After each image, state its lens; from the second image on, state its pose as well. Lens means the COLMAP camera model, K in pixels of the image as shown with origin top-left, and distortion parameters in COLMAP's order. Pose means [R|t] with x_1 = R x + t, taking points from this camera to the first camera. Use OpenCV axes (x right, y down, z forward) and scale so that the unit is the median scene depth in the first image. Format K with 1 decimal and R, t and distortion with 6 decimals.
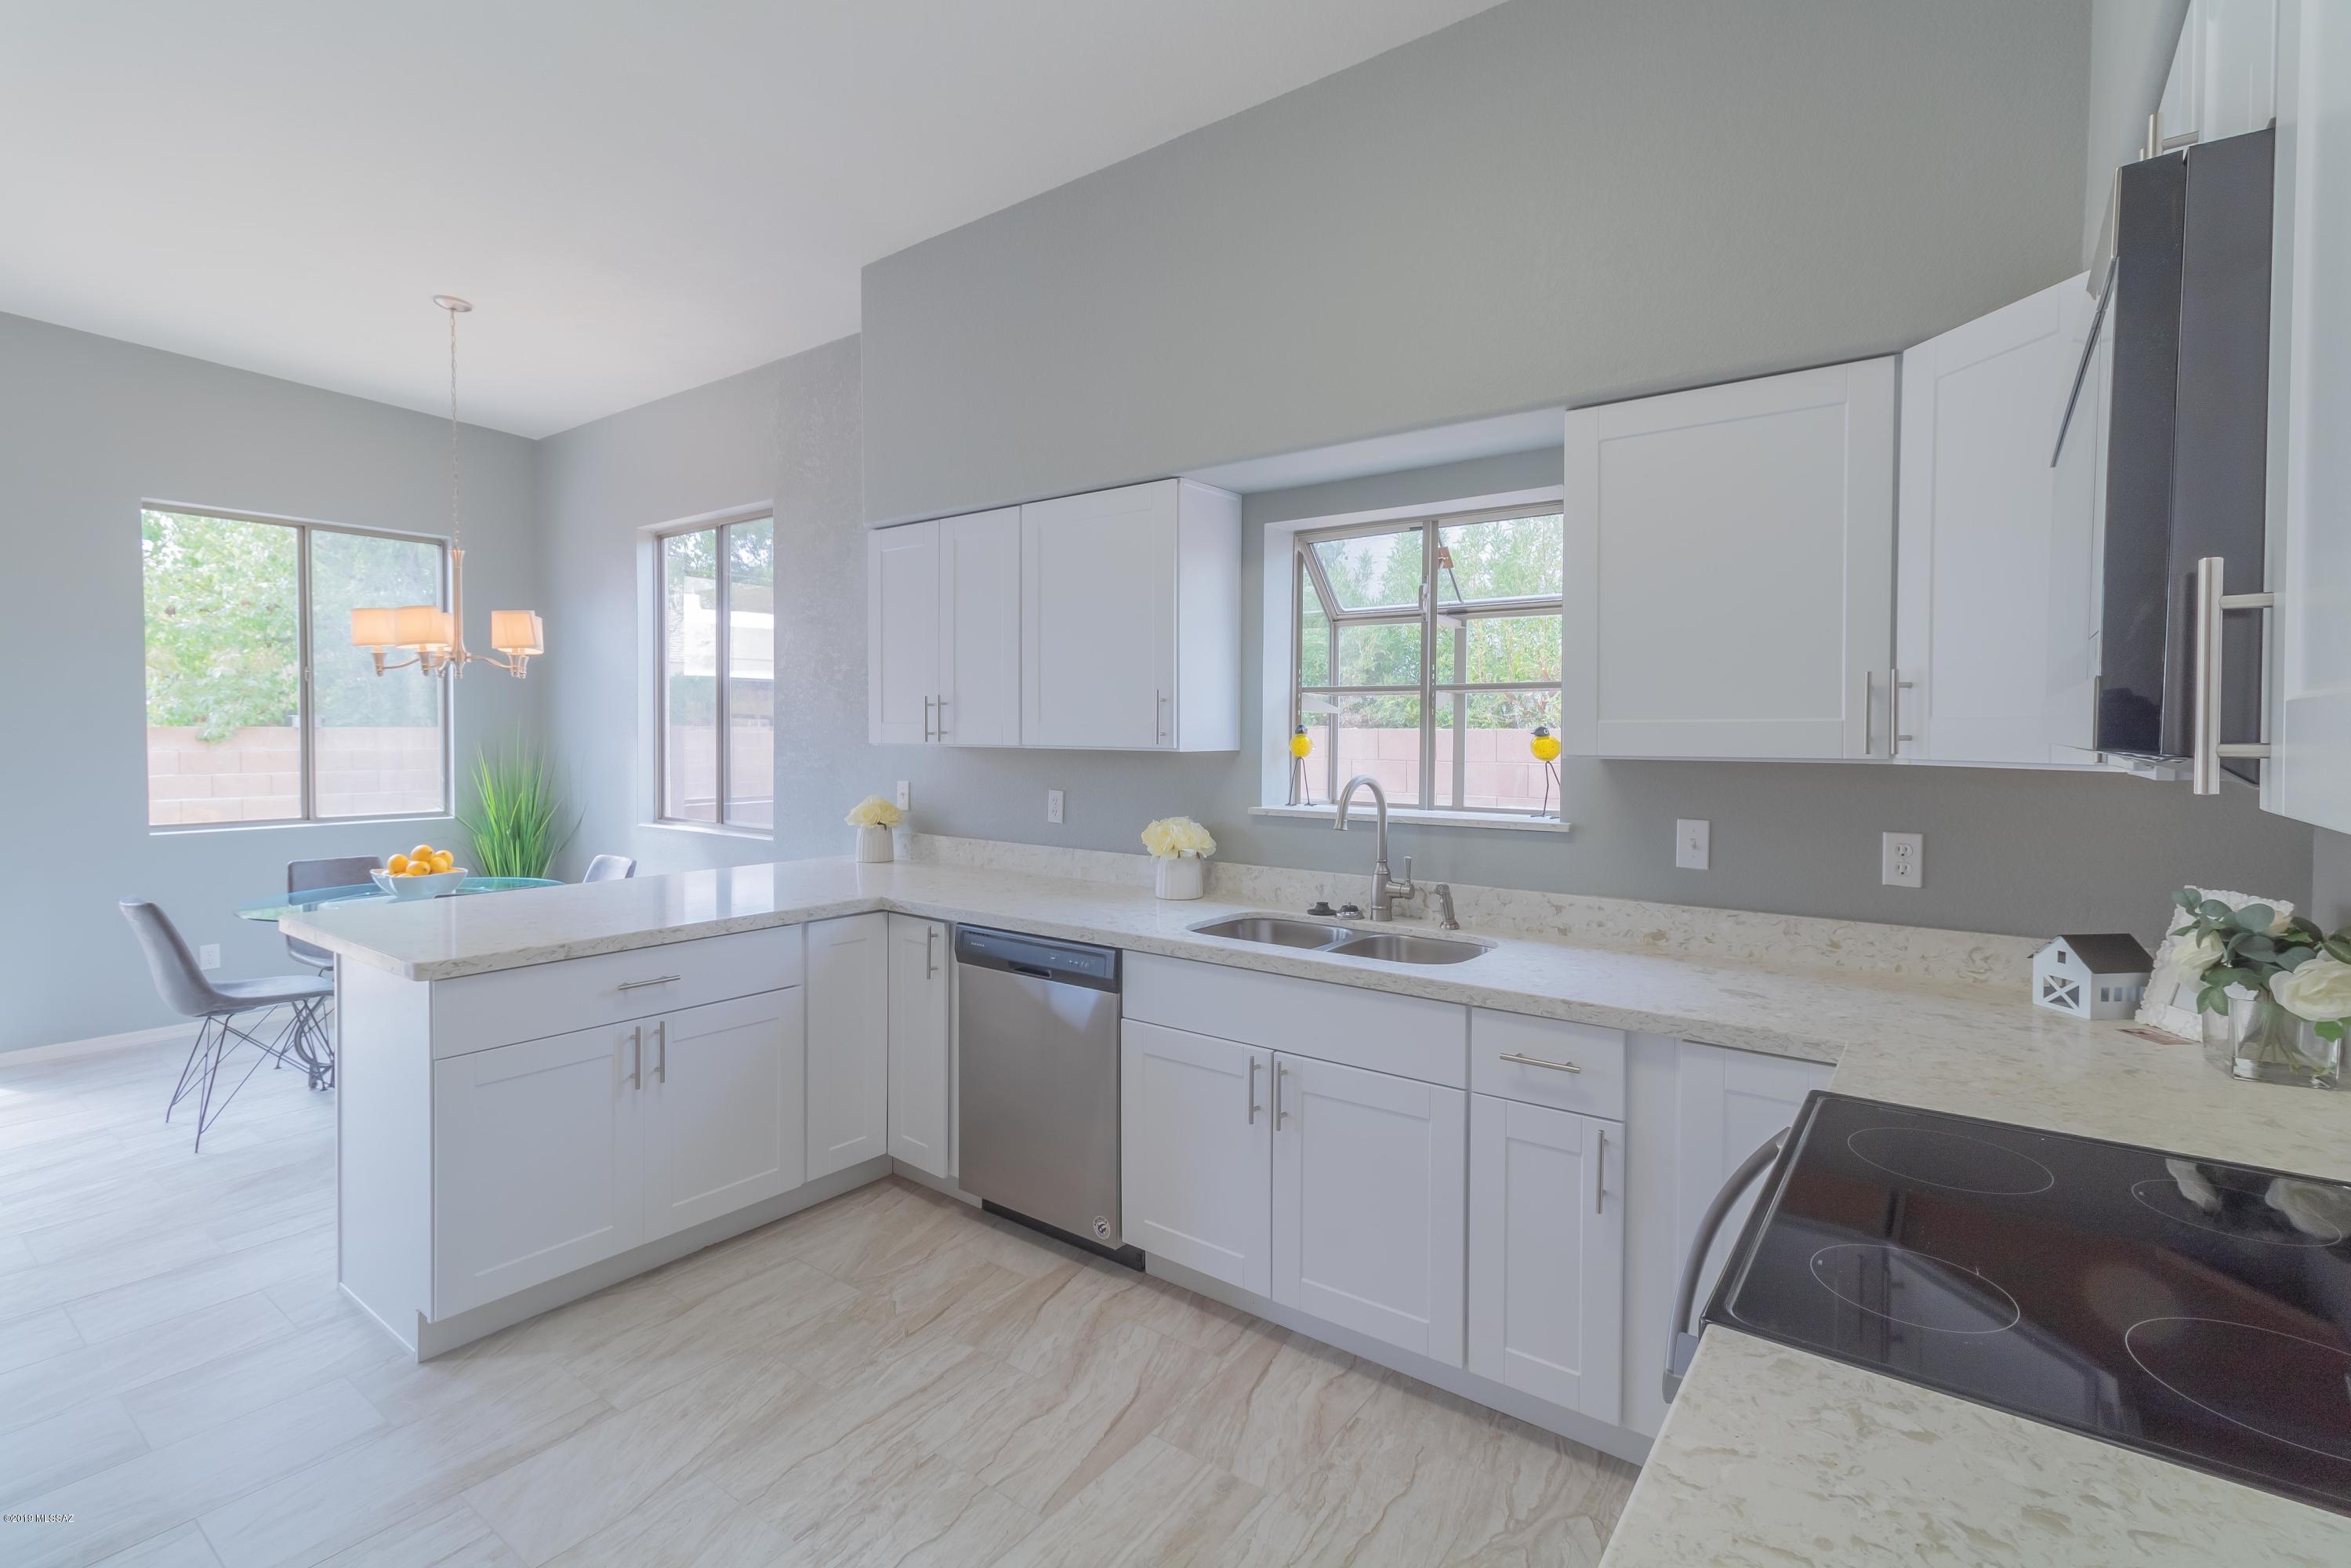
lens RADIAL K [[1077.1, 0, 1178.8], [0, 1077.1, 756.8], [0, 0, 1]] dist [0.005461, 0.000249]
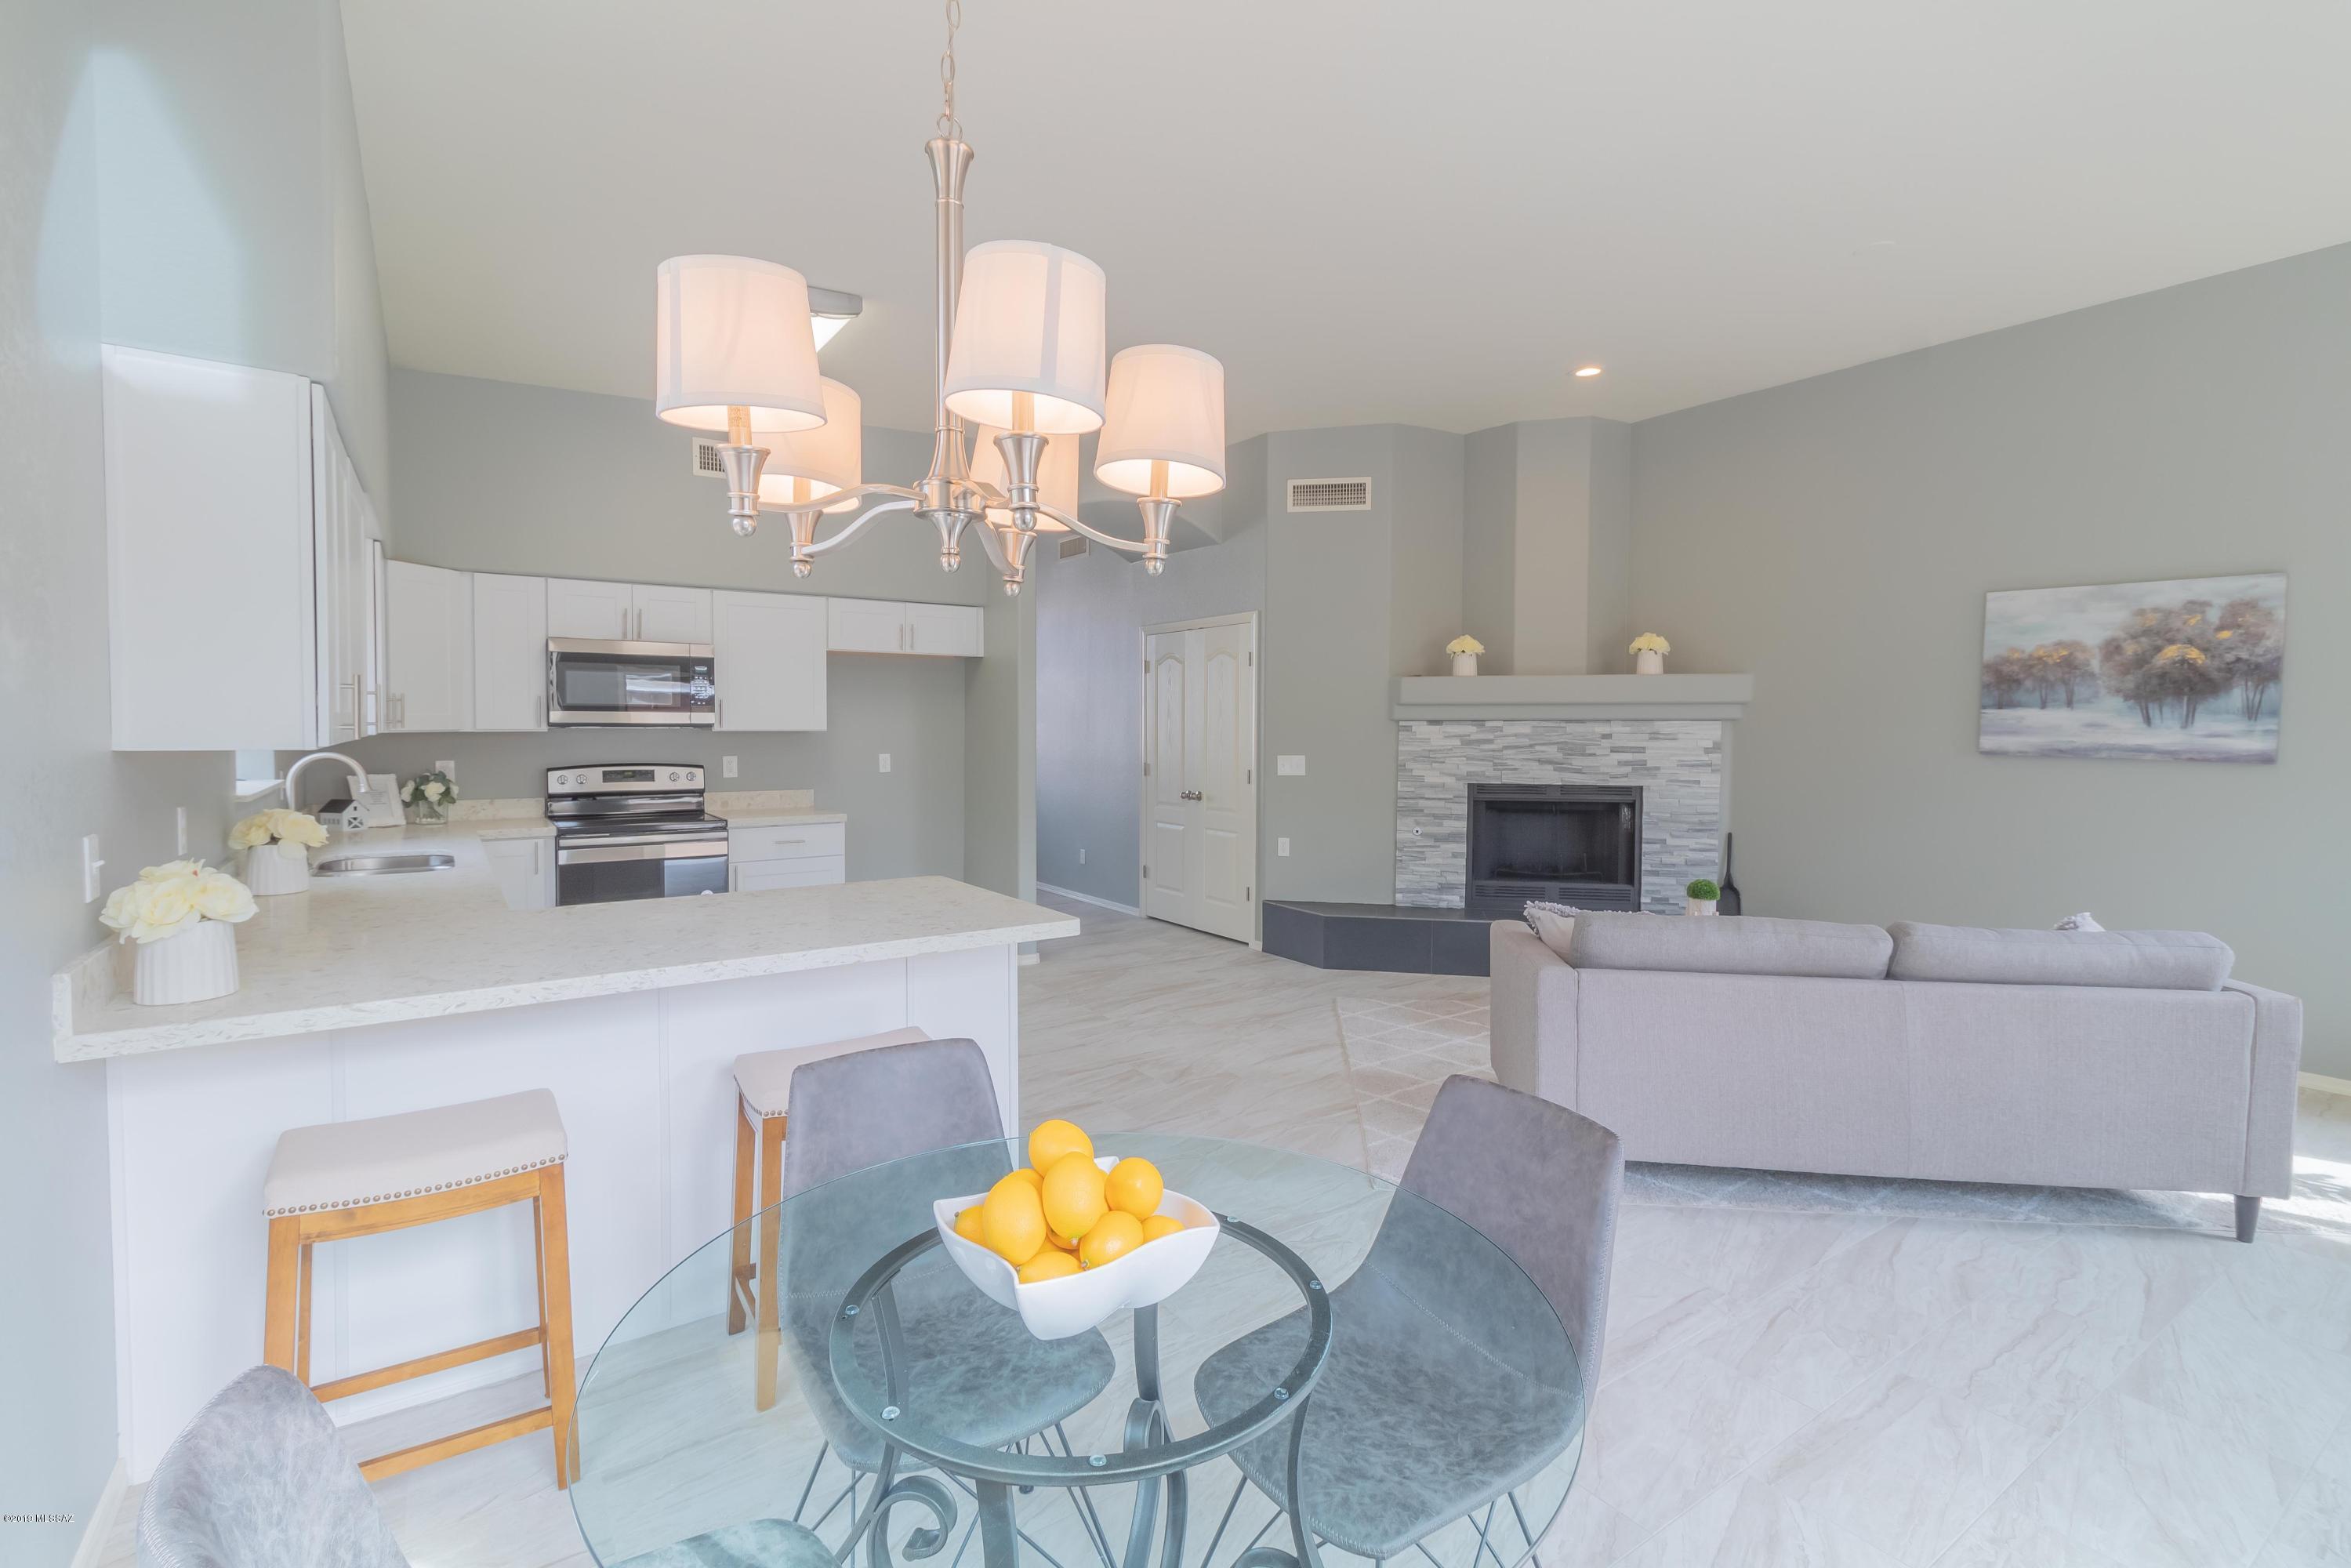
lens RADIAL K [[1077.1, 0, 1178.8], [0, 1077.1, 756.8], [0, 0, 1]] dist [0.005461, 0.000249]
pose [[-0.945942, -0.019458, 0.323751, -1.166349], [-0.001326, 0.998423, 0.056131, -0.049721], [-0.324333, 0.052667, -0.944476, 1.783993]]
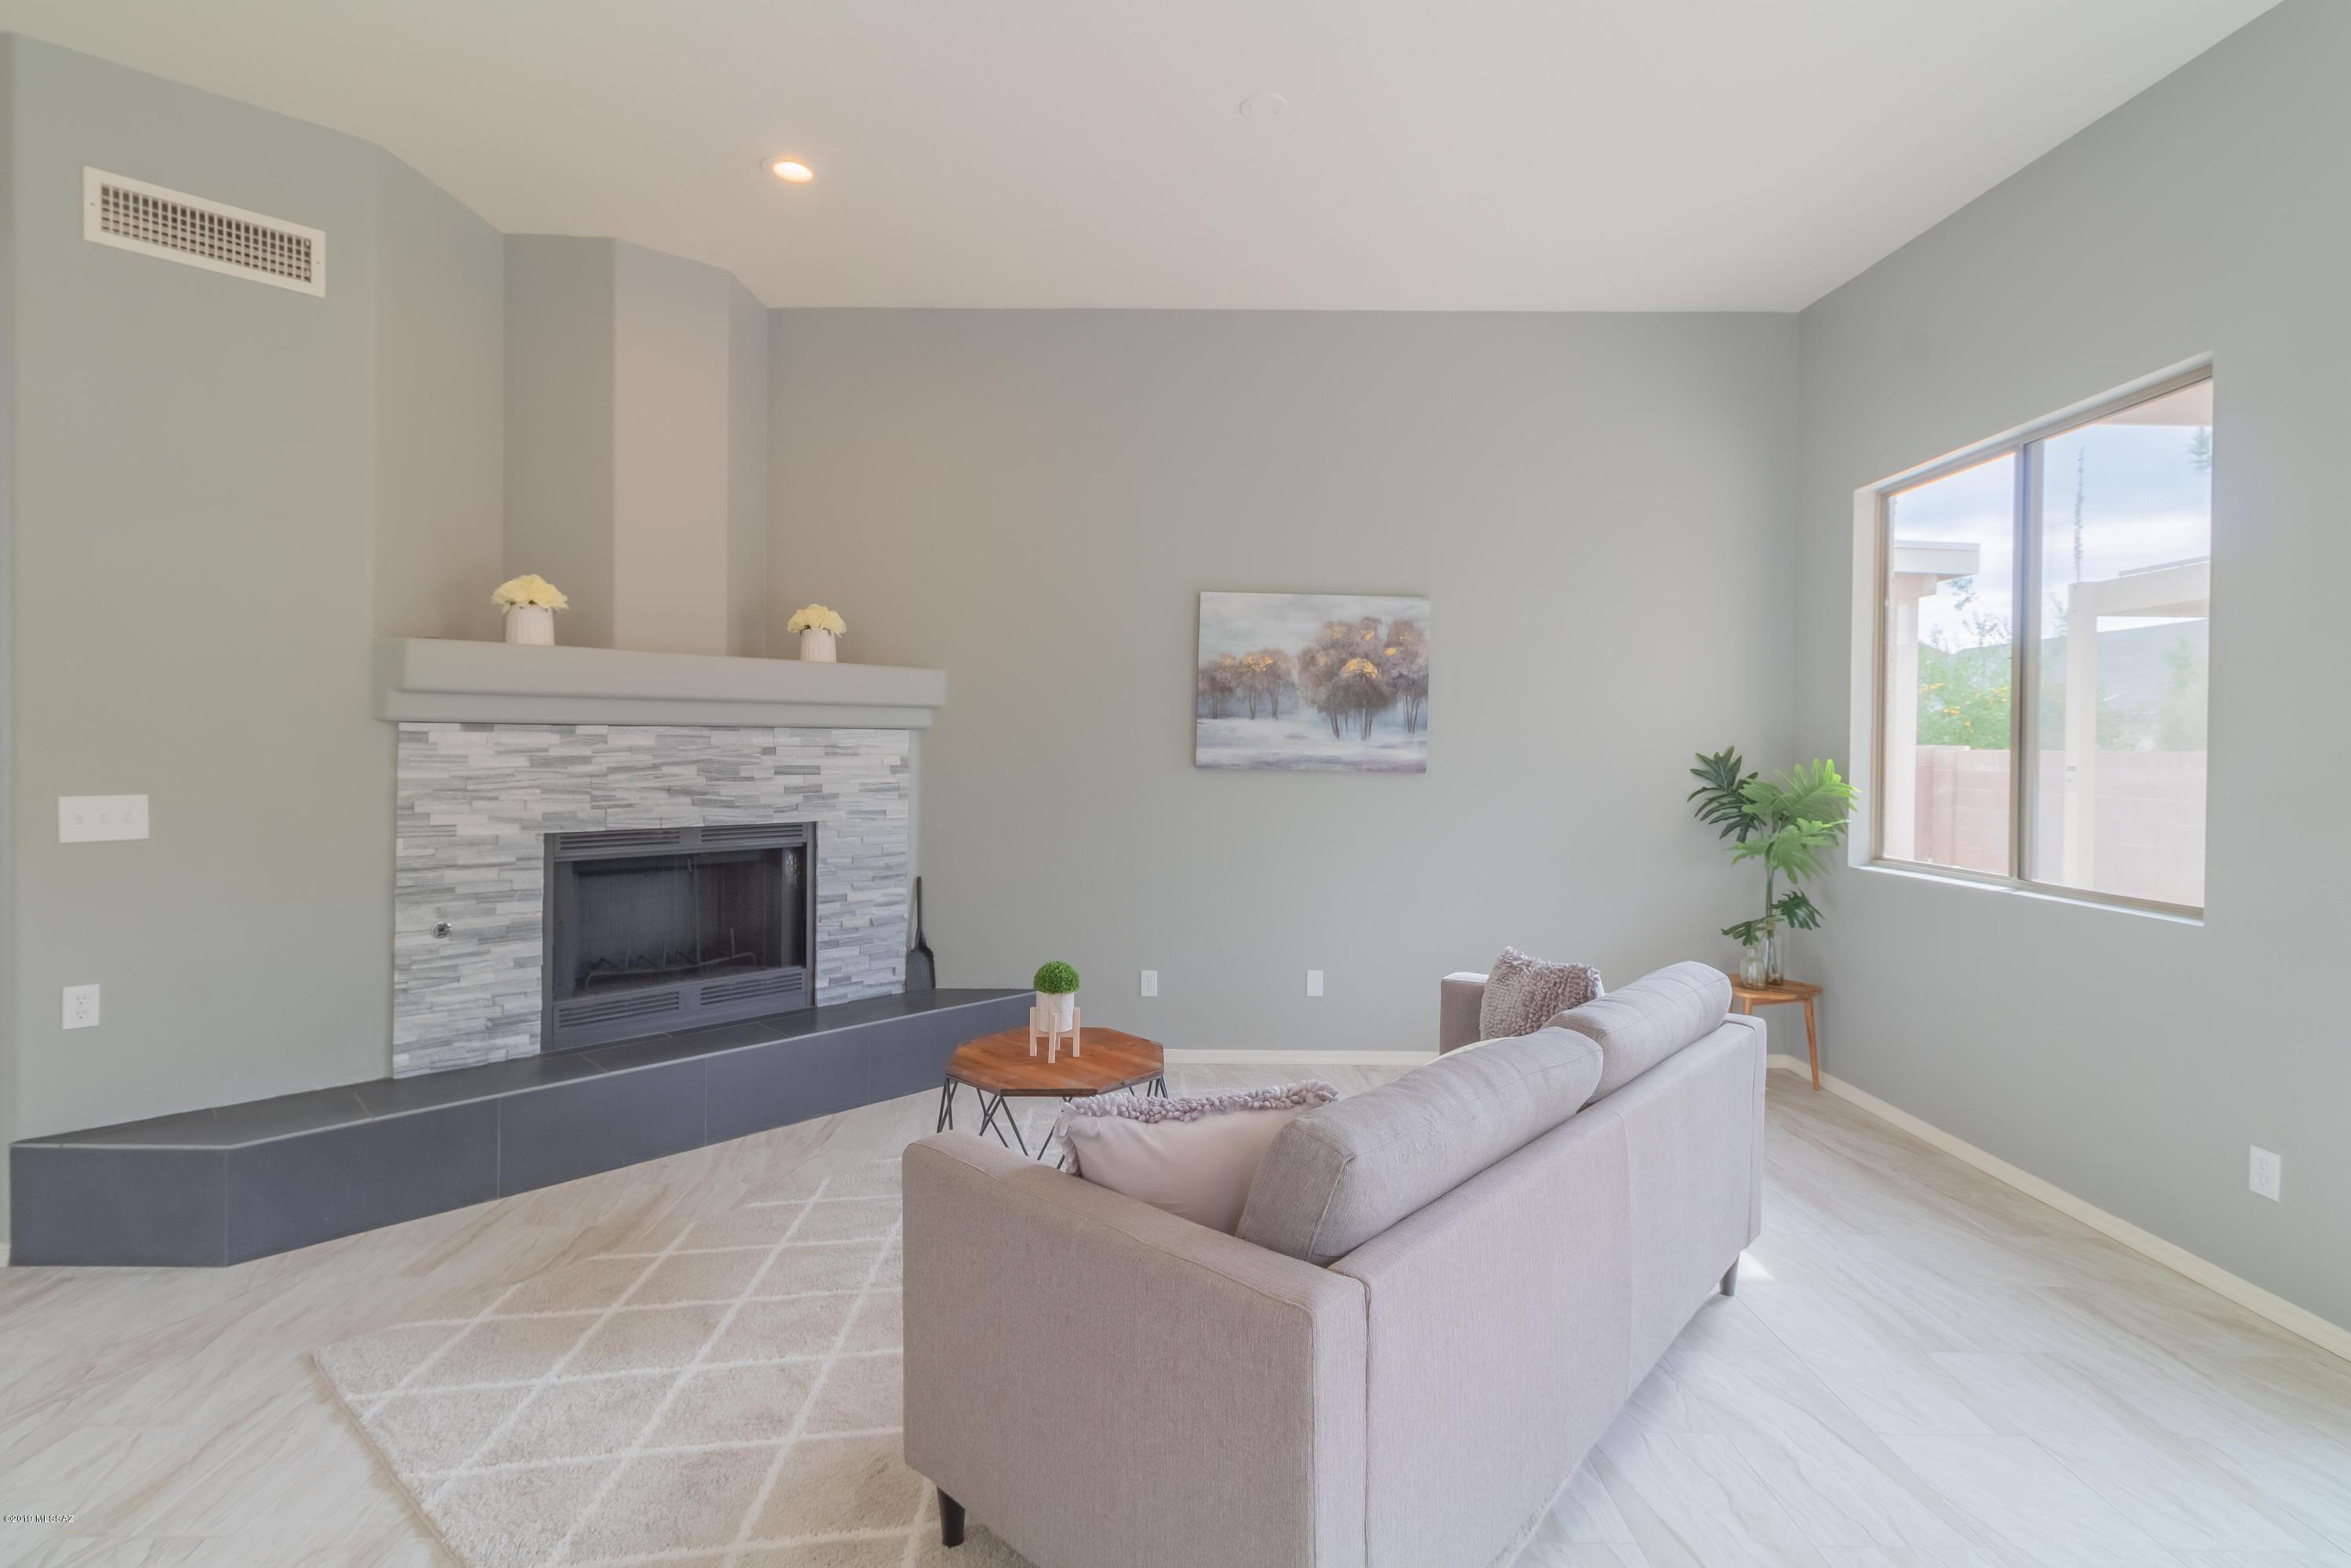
lens RADIAL K [[1077.1, 0, 1178.8], [0, 1077.1, 756.8], [0, 0, 1]] dist [0.005461, 0.000249]
pose [[-0.803641, -0.006679, -0.595078, -0.868656], [-0.025339, 0.999414, 0.023003, -0.011246], [0.594575, 0.033565, -0.803339, 0.990409]]
